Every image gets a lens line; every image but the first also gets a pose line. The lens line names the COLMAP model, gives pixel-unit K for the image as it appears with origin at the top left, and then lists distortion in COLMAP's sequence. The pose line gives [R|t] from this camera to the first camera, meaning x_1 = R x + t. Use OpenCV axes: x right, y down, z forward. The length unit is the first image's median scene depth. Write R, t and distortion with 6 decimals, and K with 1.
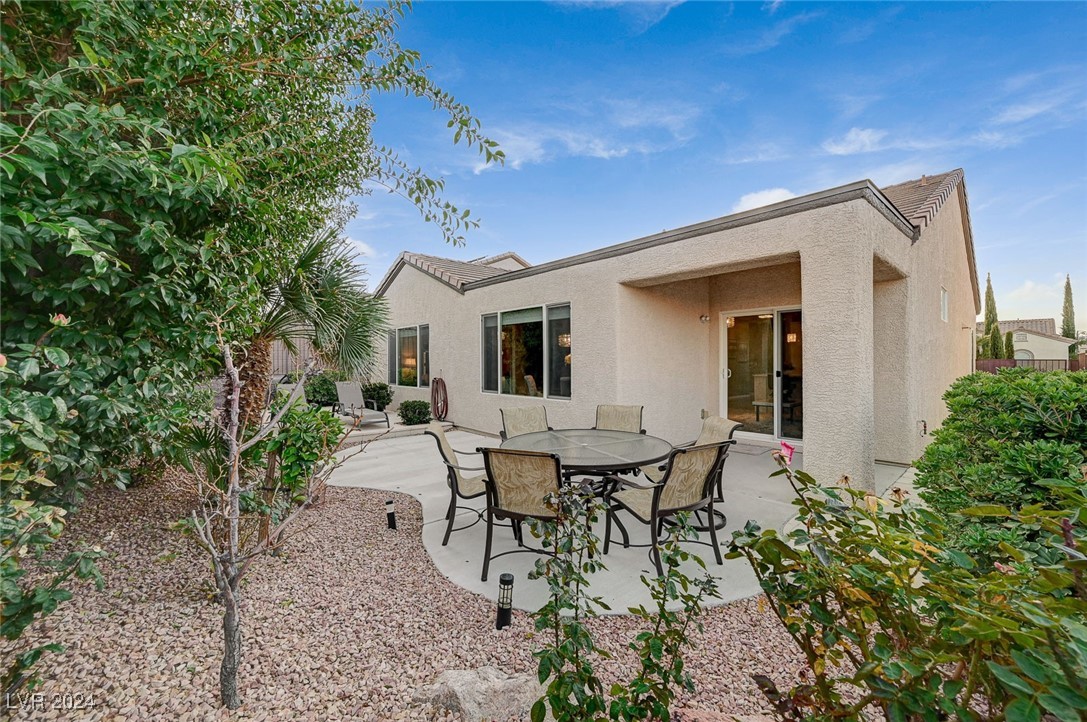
lens RADIAL K [[427.5, 0, 548.8], [0, 427.5, 359.0], [0, 0, 1]] dist [0.000468, 0.000099]
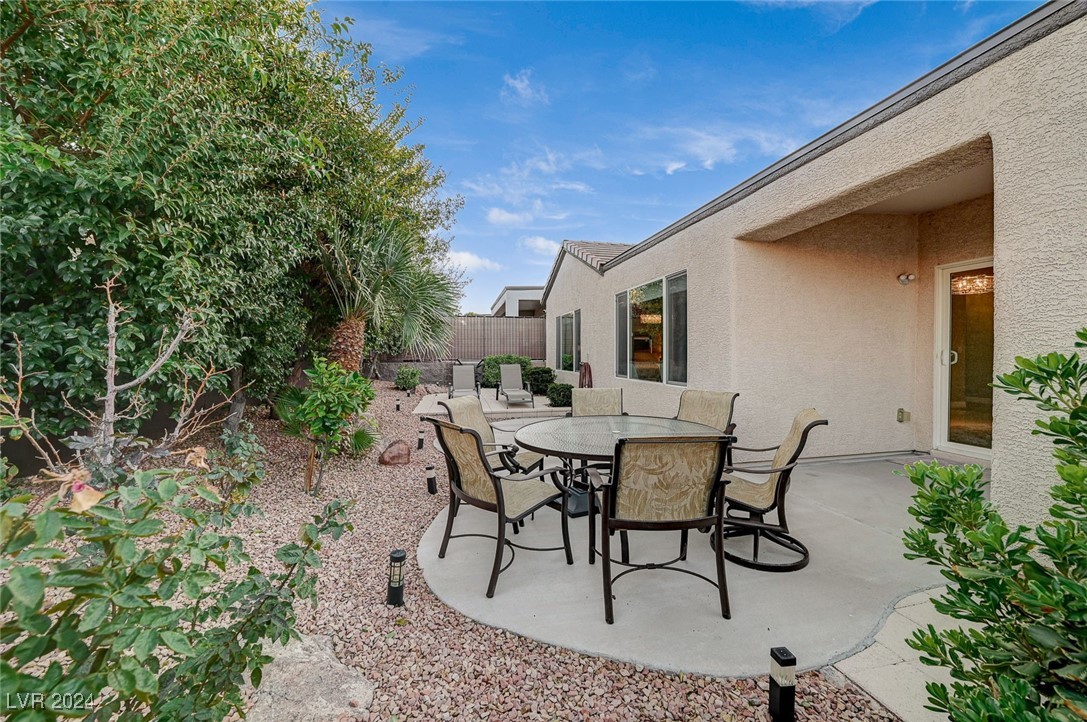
lens RADIAL K [[427.5, 0, 548.5], [0, 427.5, 356.9], [0, 0, 1]] dist [0.000468, 0.000099]
pose [[0.867871, 0.004919, -0.496765, 0.208697], [0.002143, 0.999905, 0.013645, 0.022744], [0.496784, -0.012907, 0.867778, 0.117421]]
